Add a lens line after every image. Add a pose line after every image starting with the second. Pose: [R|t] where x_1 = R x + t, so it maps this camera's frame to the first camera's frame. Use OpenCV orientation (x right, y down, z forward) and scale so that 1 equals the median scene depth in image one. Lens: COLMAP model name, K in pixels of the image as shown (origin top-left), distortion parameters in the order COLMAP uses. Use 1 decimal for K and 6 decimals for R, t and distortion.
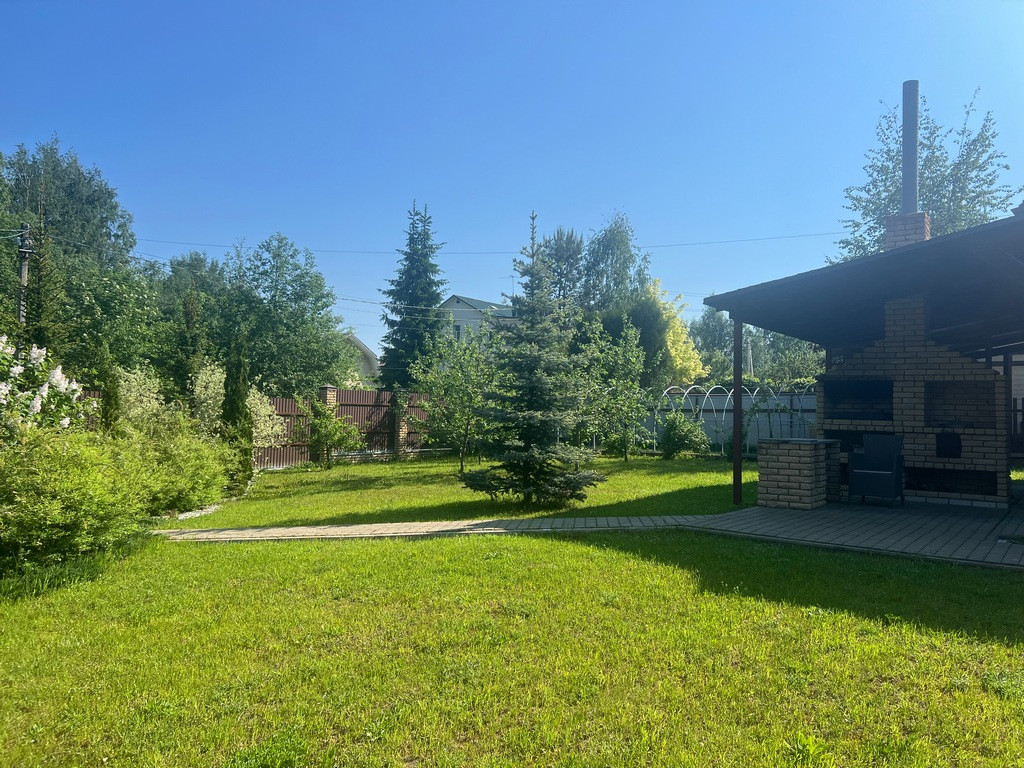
lens RADIAL K [[759.2, 0, 512.0], [0, 759.2, 384.0], [0, 0, 1]] dist [0.073455, -0.115795]
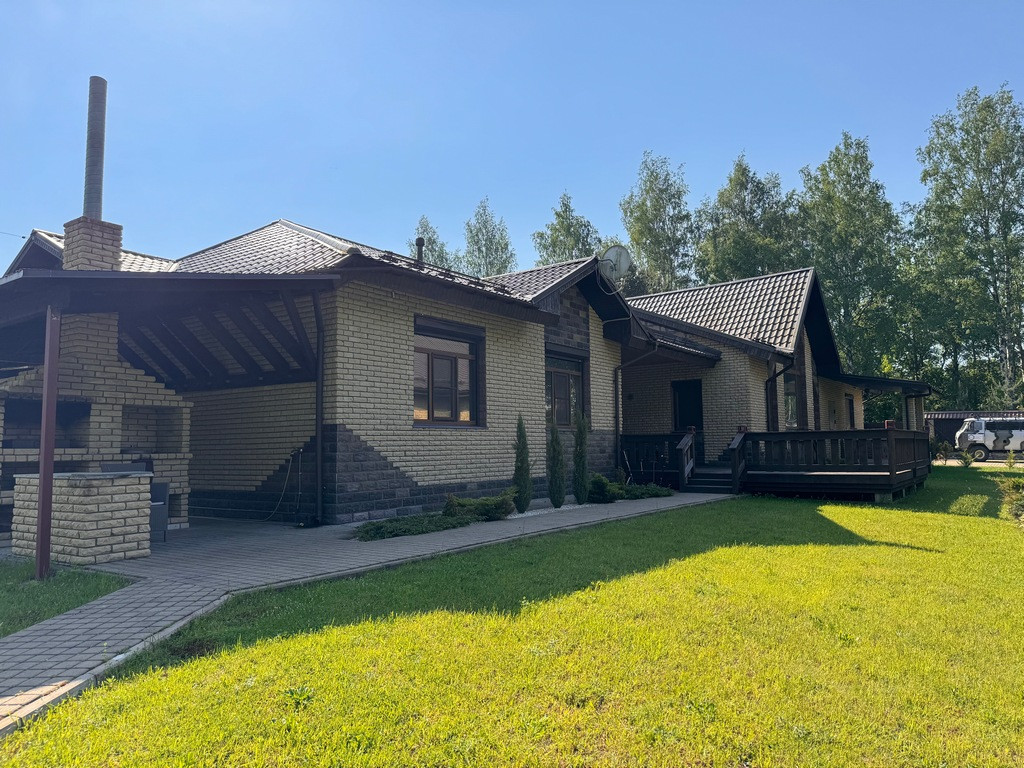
lens RADIAL K [[712.8, 0, 512.0], [0, 712.8, 384.0], [0, 0, 1]] dist [0.056105, -0.064954]
pose [[-0.002494, 0.067392, 0.997723, -0.349412], [-0.027570, 0.997343, -0.067435, 0.017385], [-0.999617, -0.027675, -0.000629, 0.527998]]
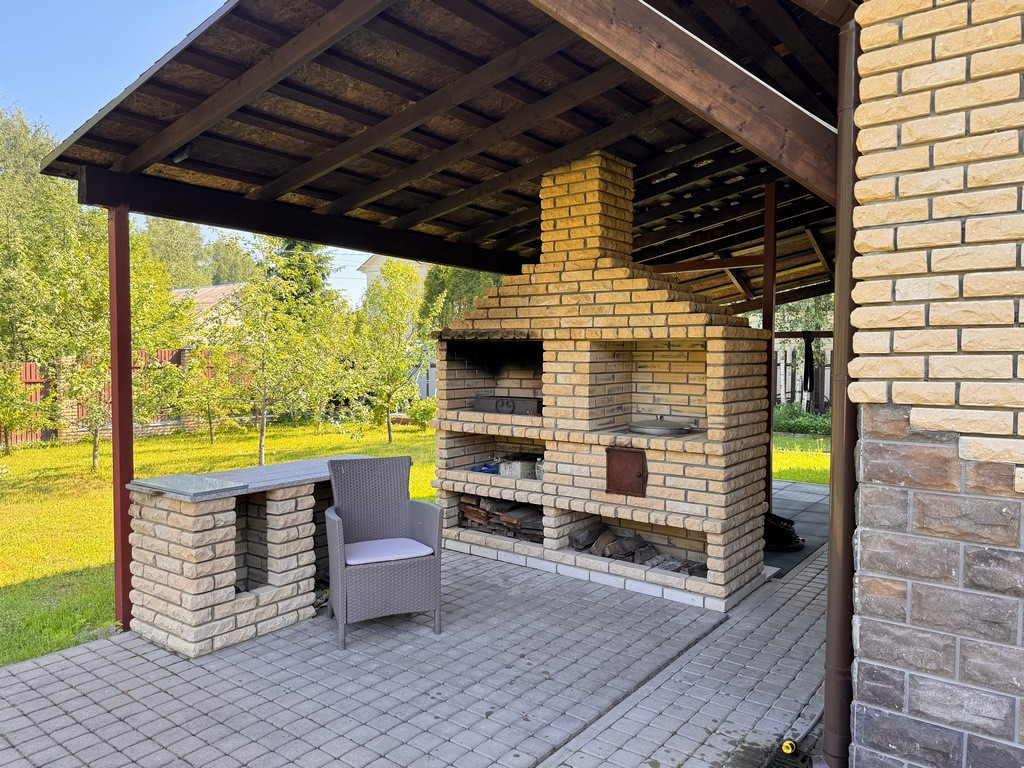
lens RADIAL K [[712.8, 0, 512.0], [0, 712.8, 384.0], [0, 0, 1]] dist [0.056105, -0.064954]
pose [[0.999029, -0.010947, -0.042665, 0.509560], [0.014156, 0.997033, 0.075662, -0.011137], [0.041710, -0.076193, 0.996220, 0.537189]]
